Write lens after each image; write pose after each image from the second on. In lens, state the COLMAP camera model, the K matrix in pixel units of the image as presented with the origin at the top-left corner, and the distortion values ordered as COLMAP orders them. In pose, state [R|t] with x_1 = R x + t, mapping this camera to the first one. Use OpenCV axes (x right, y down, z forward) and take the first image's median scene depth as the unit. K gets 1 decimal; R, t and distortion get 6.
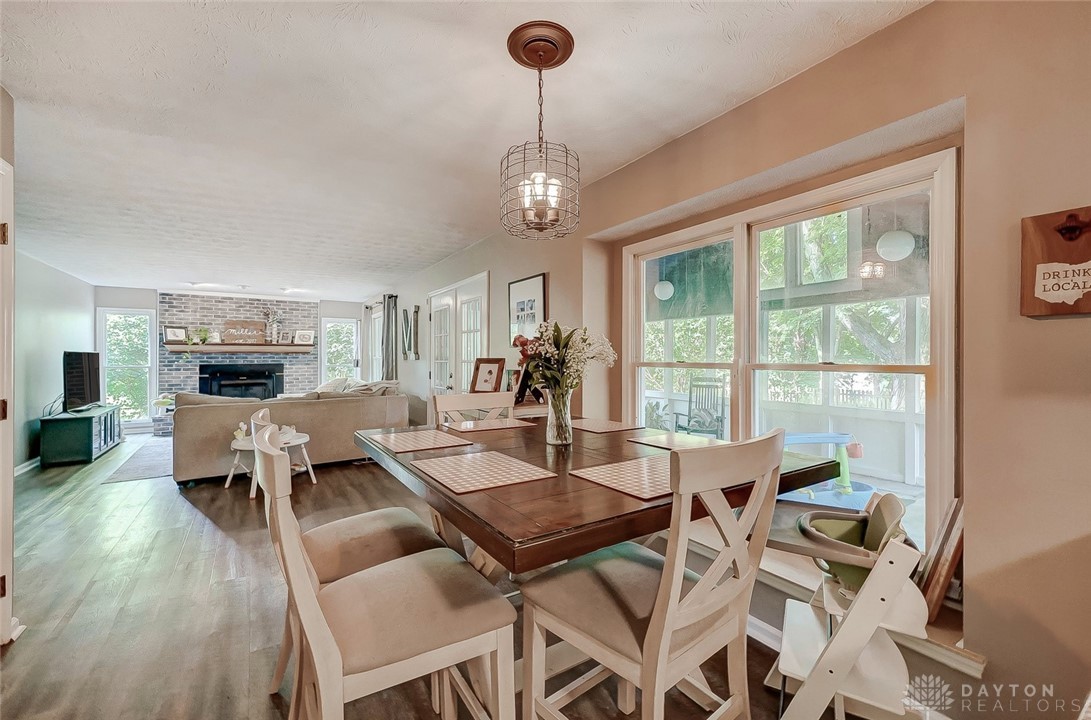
lens RADIAL K [[443.8, 0, 538.6], [0, 443.8, 358.6], [0, 0, 1]] dist [0.001817, 0.000594]
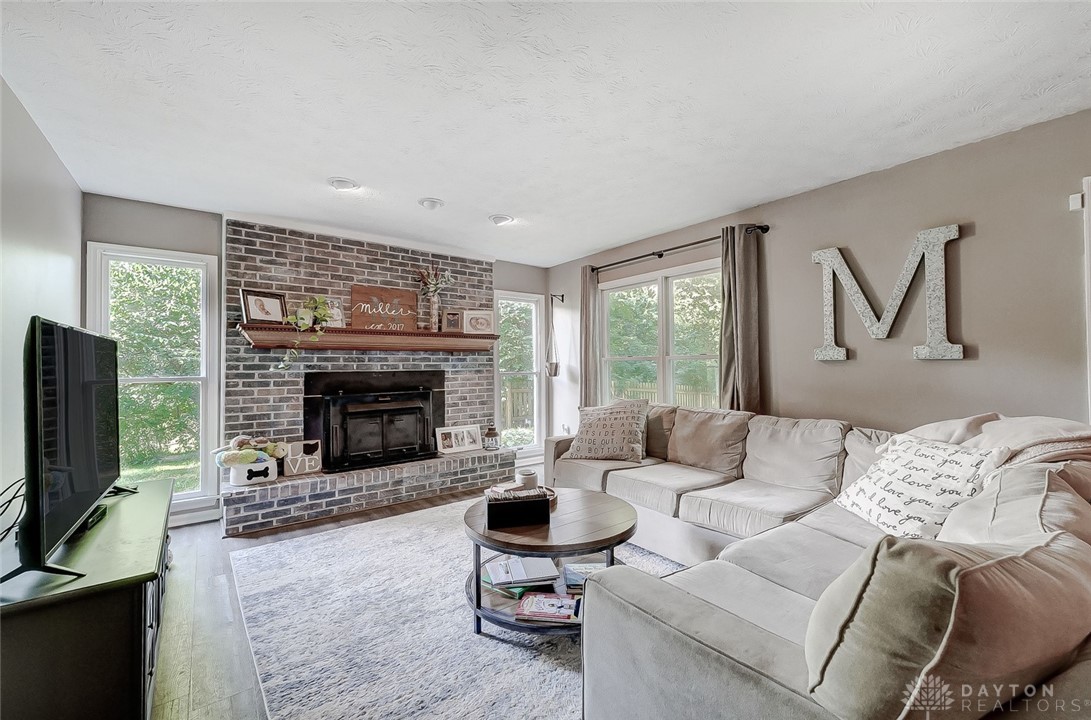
lens RADIAL K [[443.8, 0, 550.4], [0, 443.8, 357.8], [0, 0, 1]] dist [0.001817, 0.000594]
pose [[0.995632, -0.005118, 0.093222, -0.544698], [0.006844, 0.999811, -0.018197, 0.007525], [-0.093111, 0.018756, 0.995479, 0.492602]]
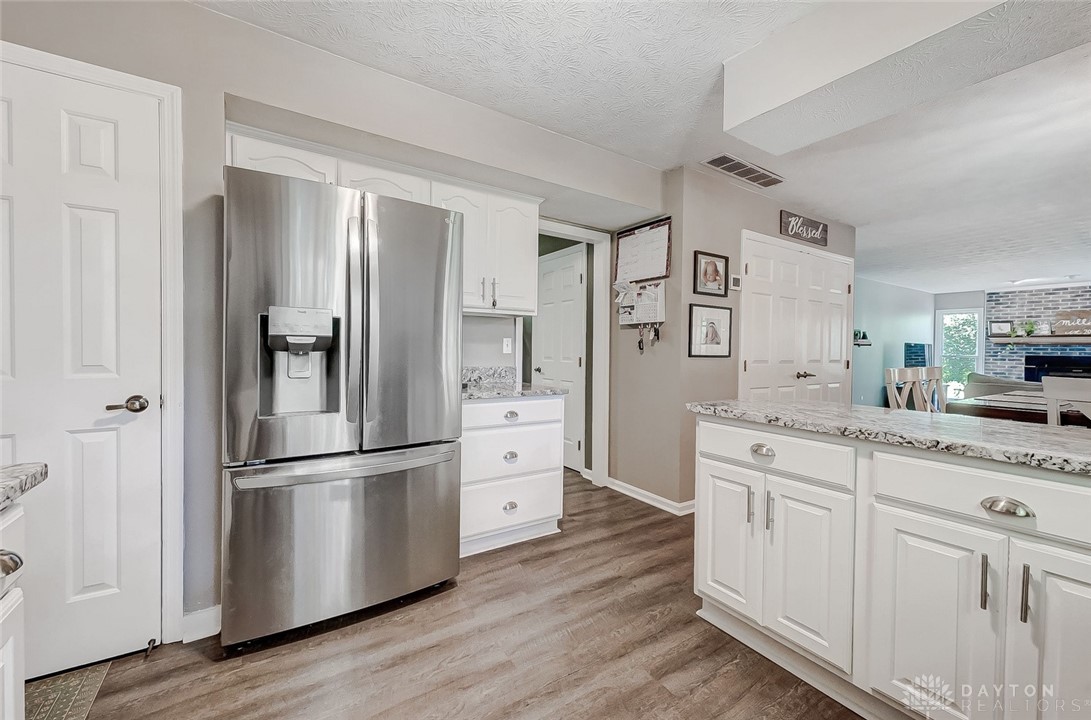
lens RADIAL K [[443.8, 0, 544.9], [0, 443.8, 350.7], [0, 0, 1]] dist [0.001817, 0.000594]
pose [[0.010156, 0.008191, -0.999915, 0.288234], [-0.016050, 0.999839, 0.008027, 0.011665], [0.999820, 0.015967, 0.010286, -0.157634]]
